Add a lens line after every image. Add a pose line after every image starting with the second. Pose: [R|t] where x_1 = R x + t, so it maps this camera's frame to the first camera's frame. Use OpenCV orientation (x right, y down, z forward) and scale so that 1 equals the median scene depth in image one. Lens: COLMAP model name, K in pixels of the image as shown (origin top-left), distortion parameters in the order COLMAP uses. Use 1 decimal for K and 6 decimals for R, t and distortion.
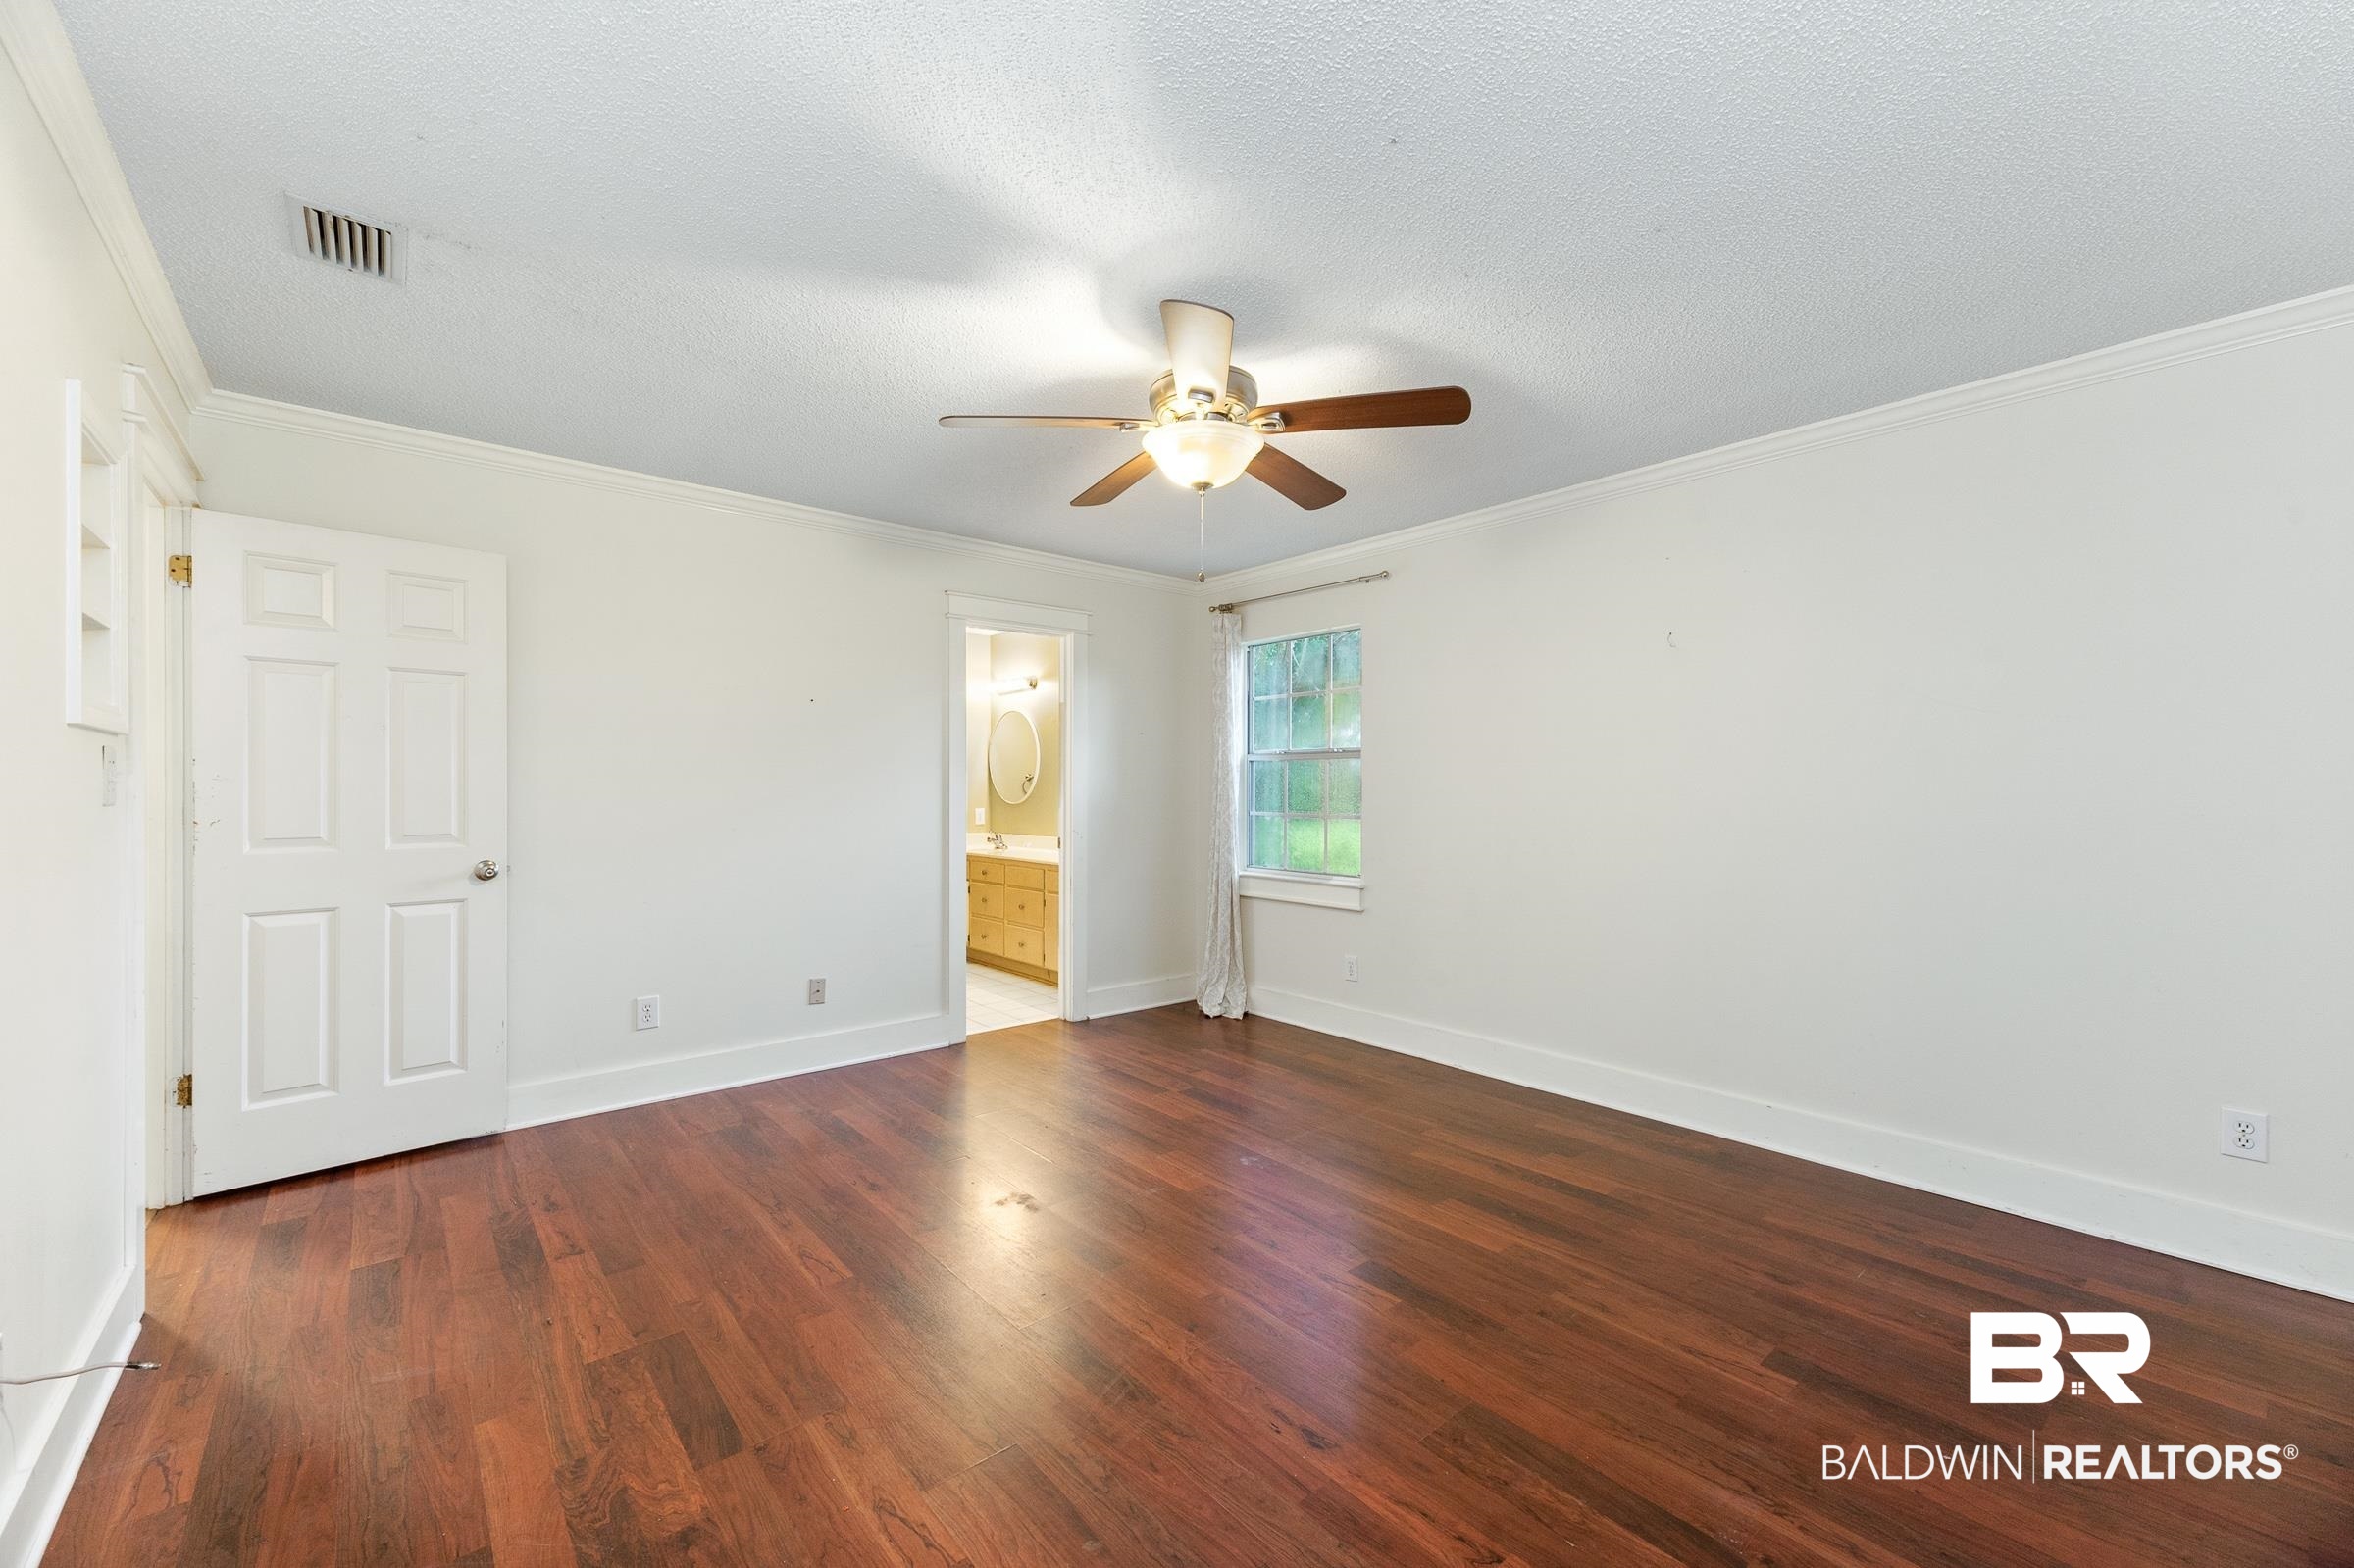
lens RADIAL K [[946.3, 0, 1158.8], [0, 946.3, 768.4], [0, 0, 1]] dist [0.007670, -0.002099]
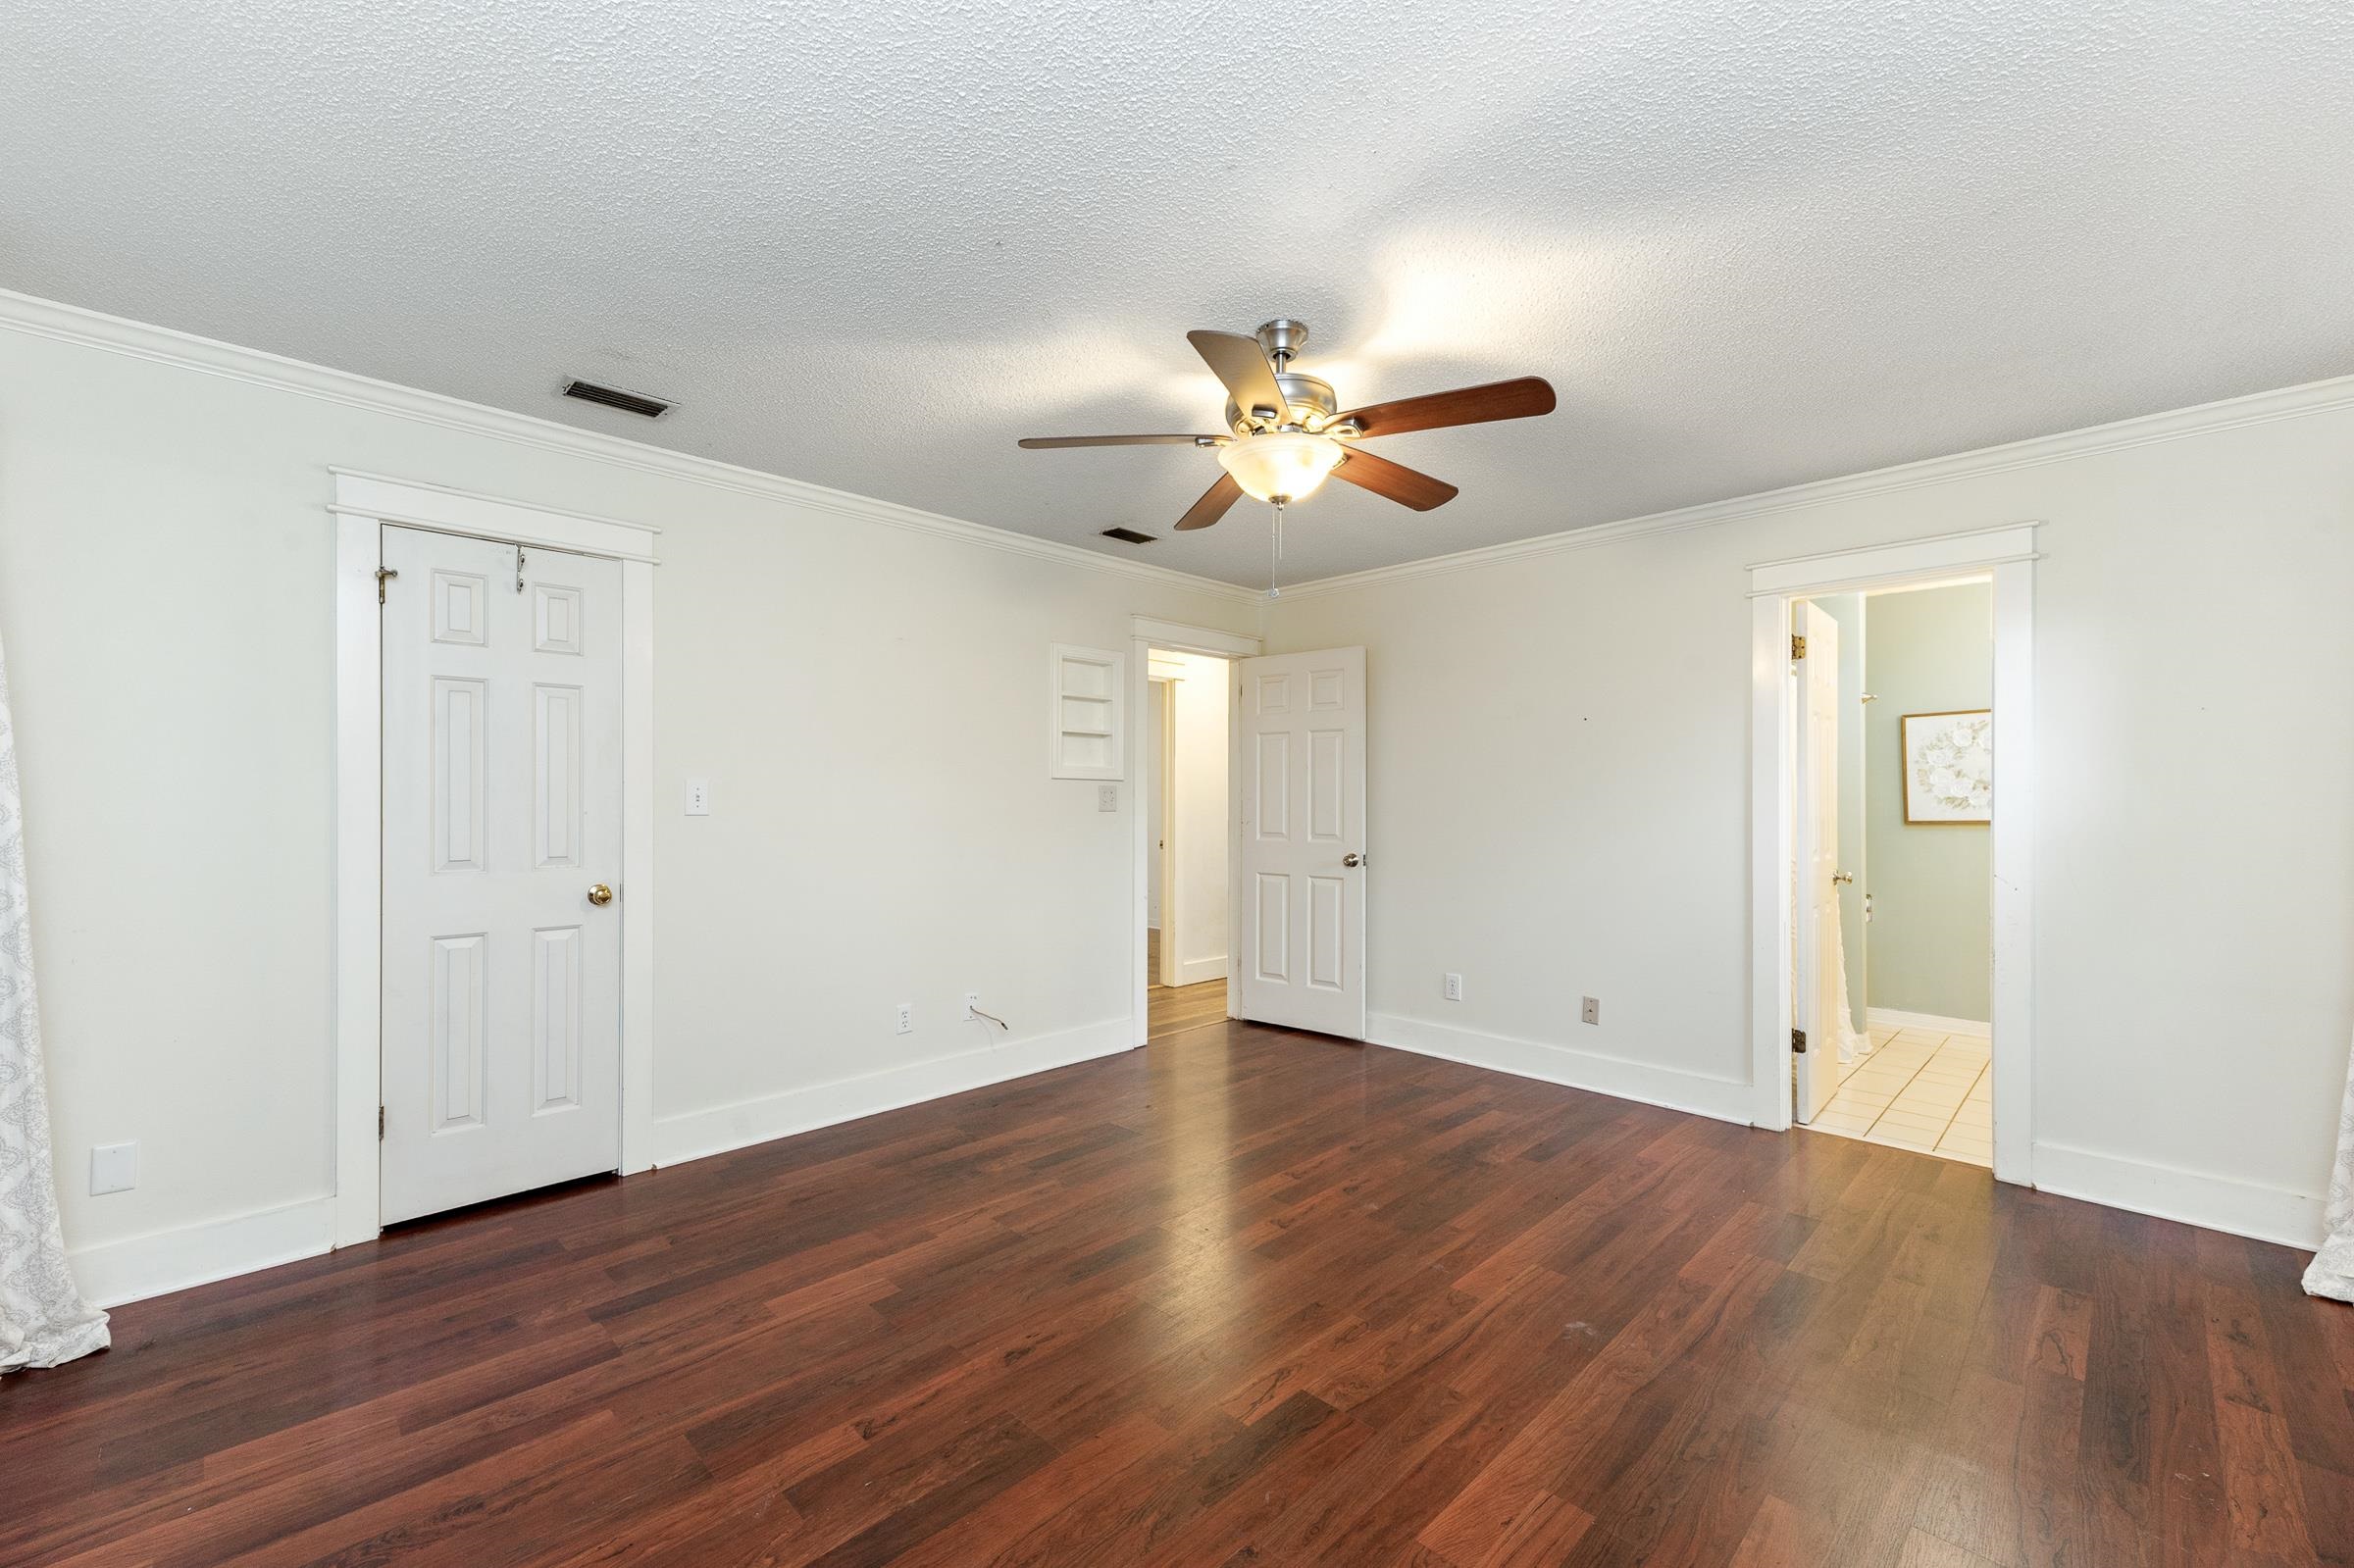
lens RADIAL K [[946.3, 0, 1175.3], [0, 946.3, 798.4], [0, 0, 1]] dist [0.007670, -0.002099]
pose [[0.092853, -0.001333, -0.995679, 0.748676], [0.015714, 0.999877, 0.000127, 0.006209], [0.995556, -0.015658, 0.092863, 0.600289]]
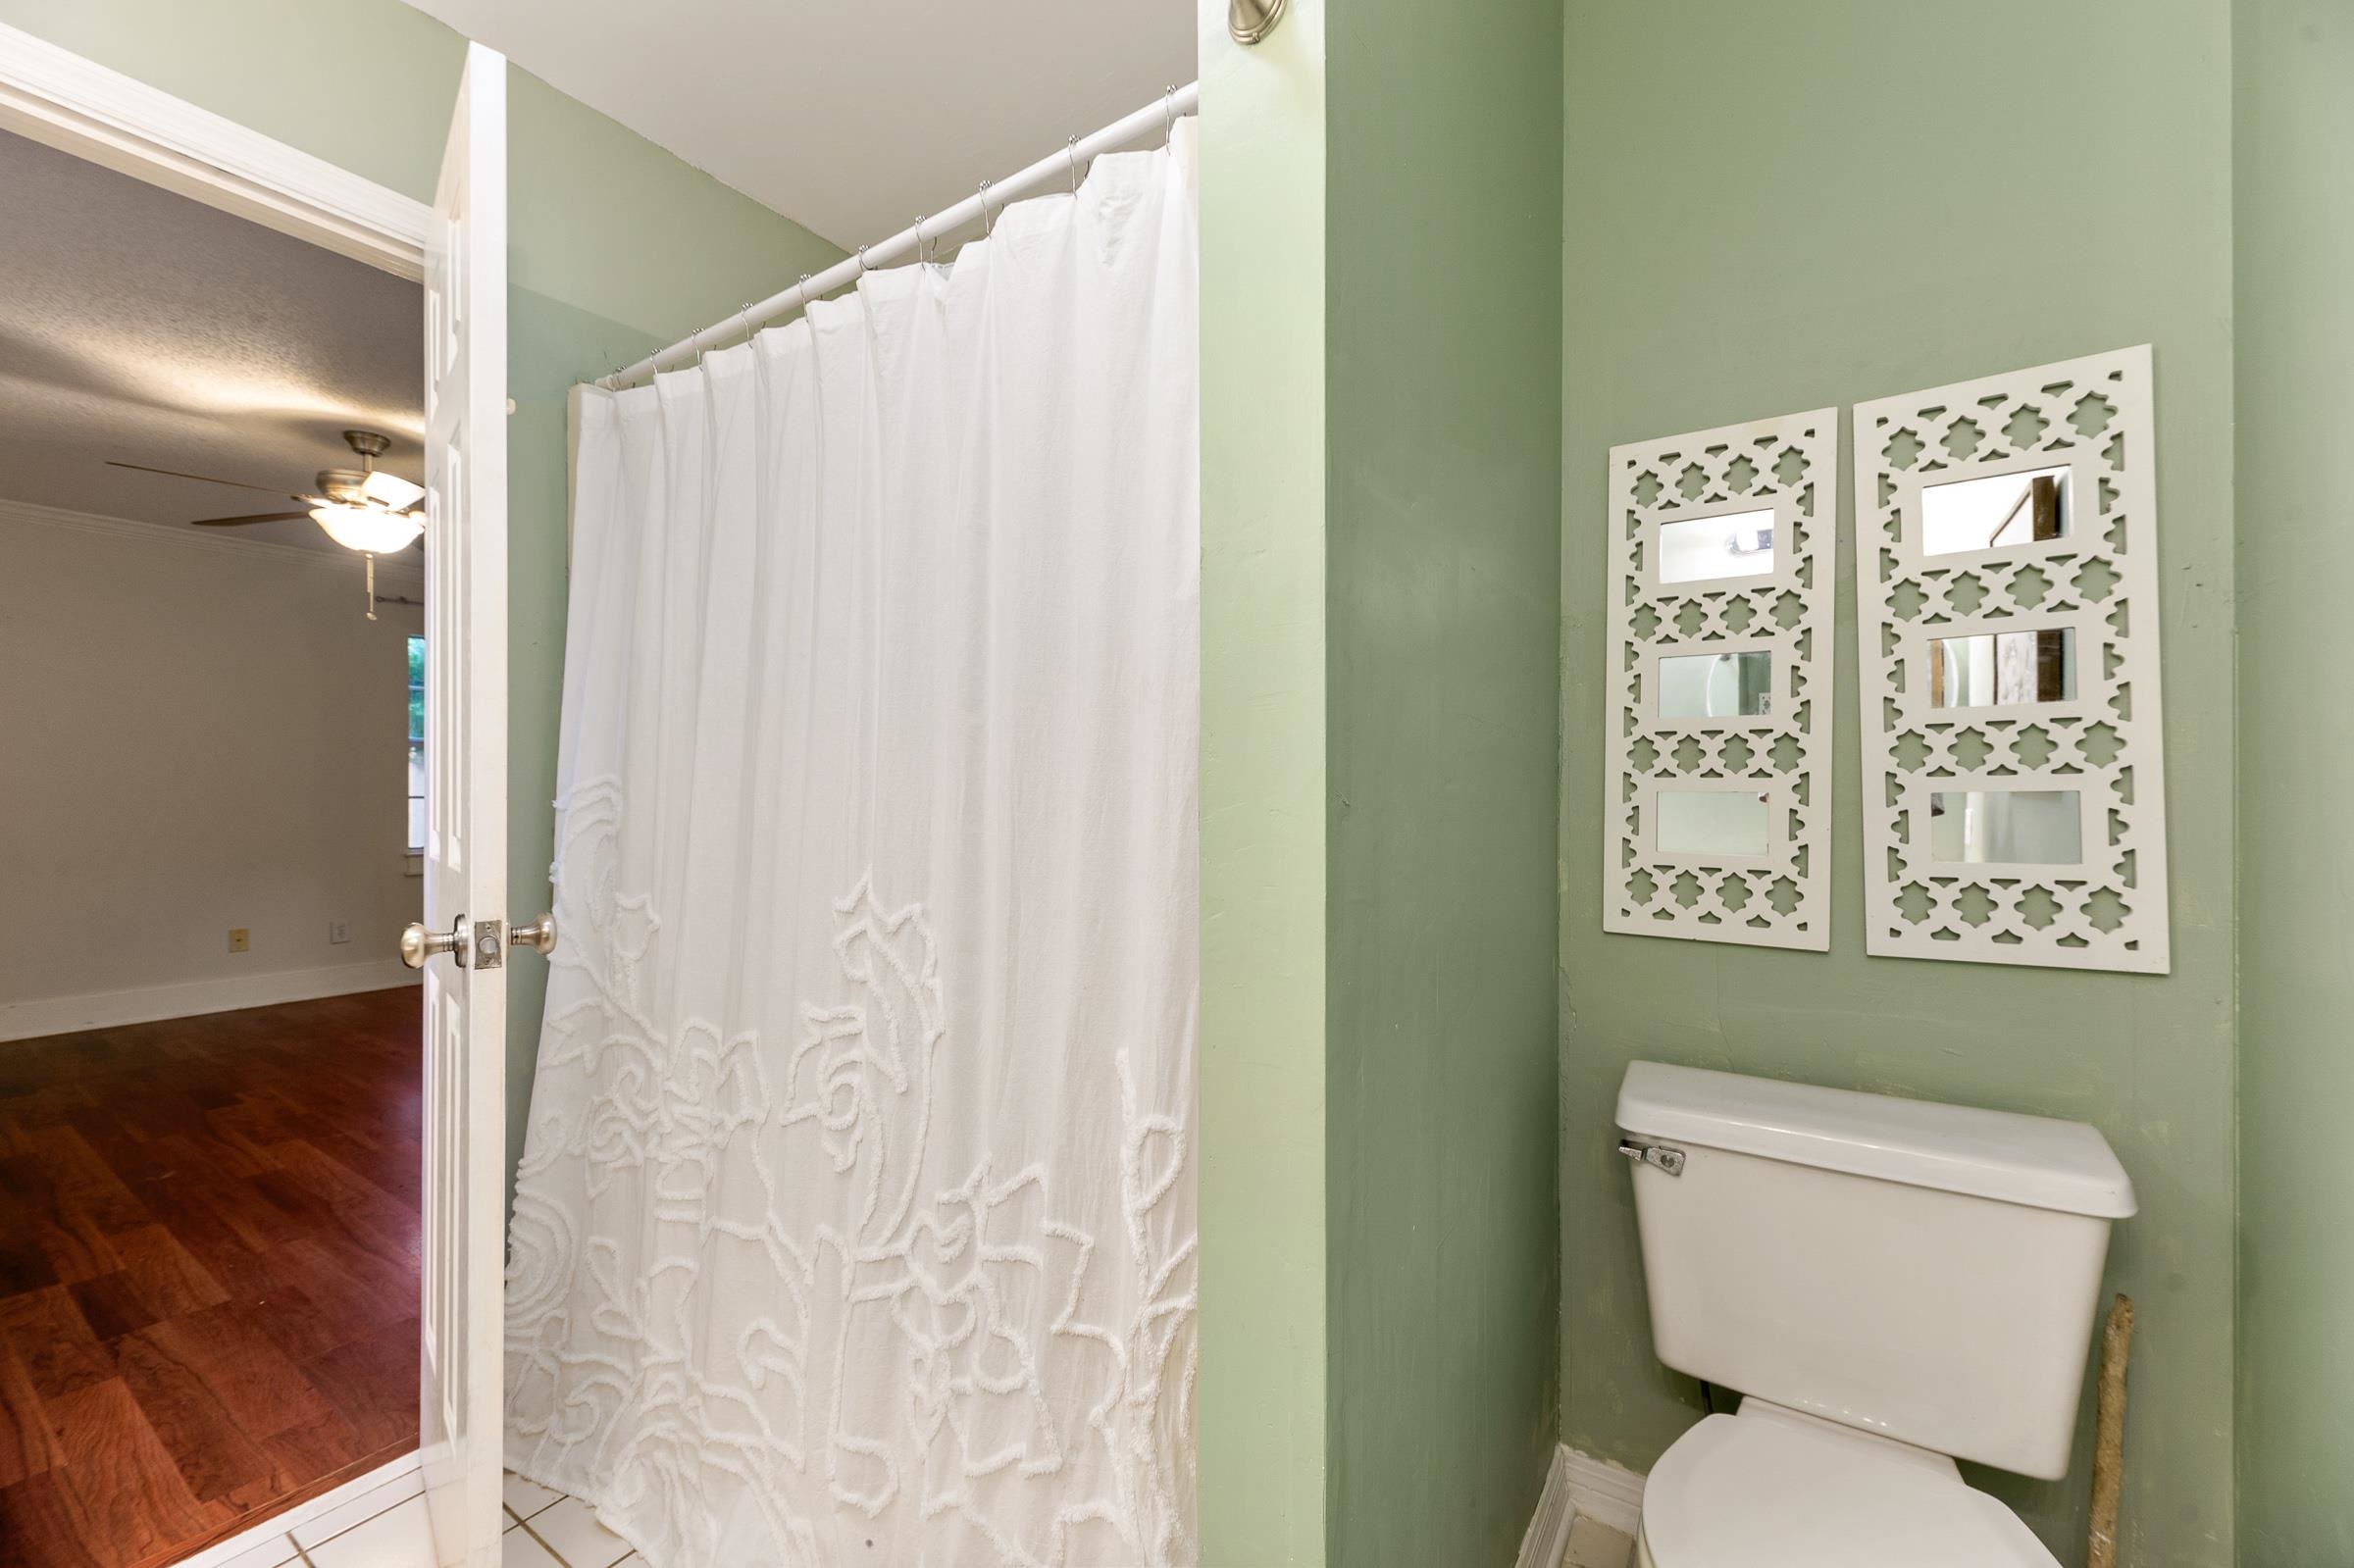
lens RADIAL K [[946.3, 0, 1201.5], [0, 946.3, 791.0], [0, 0, 1]] dist [0.007670, -0.002099]
pose [[-0.953809, -0.000356, -0.300414, -0.543625], [0.002713, 0.999948, -0.009799, 0.058794], [0.300402, -0.010161, -0.953758, 2.052569]]
